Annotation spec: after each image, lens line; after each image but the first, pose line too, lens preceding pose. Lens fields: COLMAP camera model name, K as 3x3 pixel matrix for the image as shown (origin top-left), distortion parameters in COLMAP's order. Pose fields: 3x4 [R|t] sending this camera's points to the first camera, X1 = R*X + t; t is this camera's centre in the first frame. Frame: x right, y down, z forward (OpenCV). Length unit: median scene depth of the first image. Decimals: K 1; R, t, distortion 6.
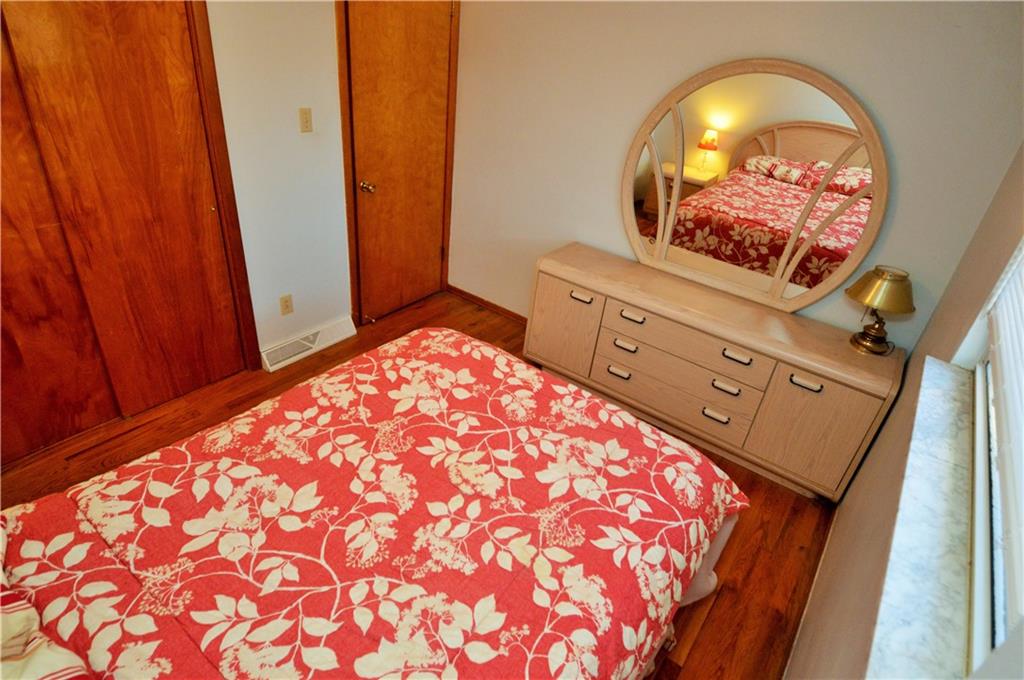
lens RADIAL K [[541.7, 0, 513.2], [0, 541.7, 354.9], [0, 0, 1]] dist [0.038454, -0.038784]
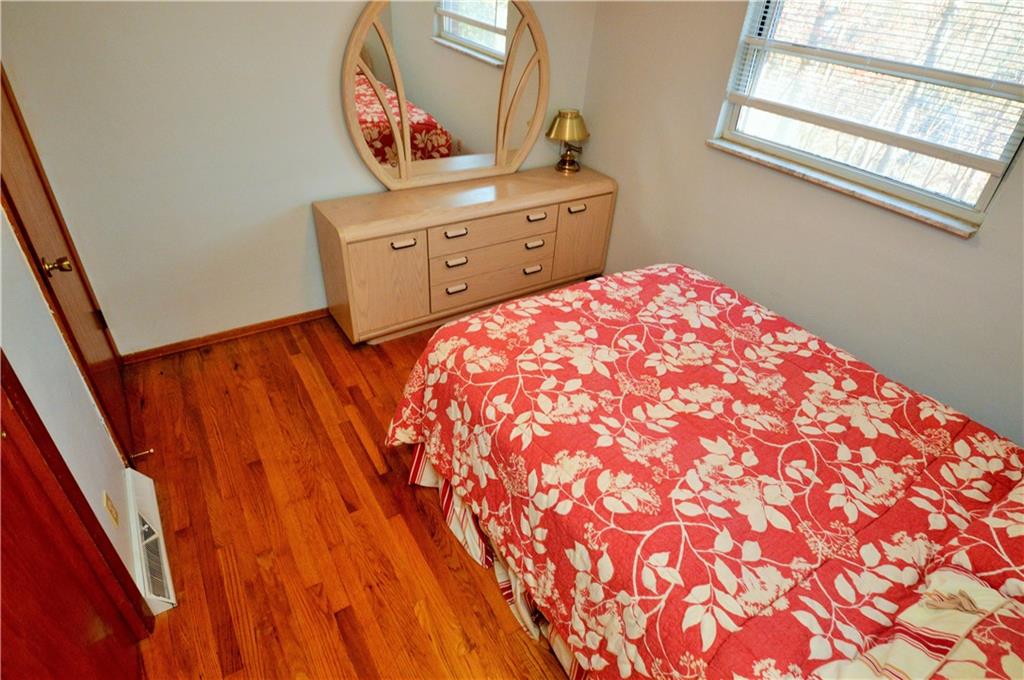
lens RADIAL K [[559.8, 0, 513.3], [0, 559.8, 337.3], [0, 0, 1]] dist [0.048540, -0.049480]
pose [[0.353795, -0.587997, 0.727385, -1.068387], [0.474220, 0.783083, 0.402364, -0.490154], [-0.806192, 0.202586, 0.555890, 0.581123]]
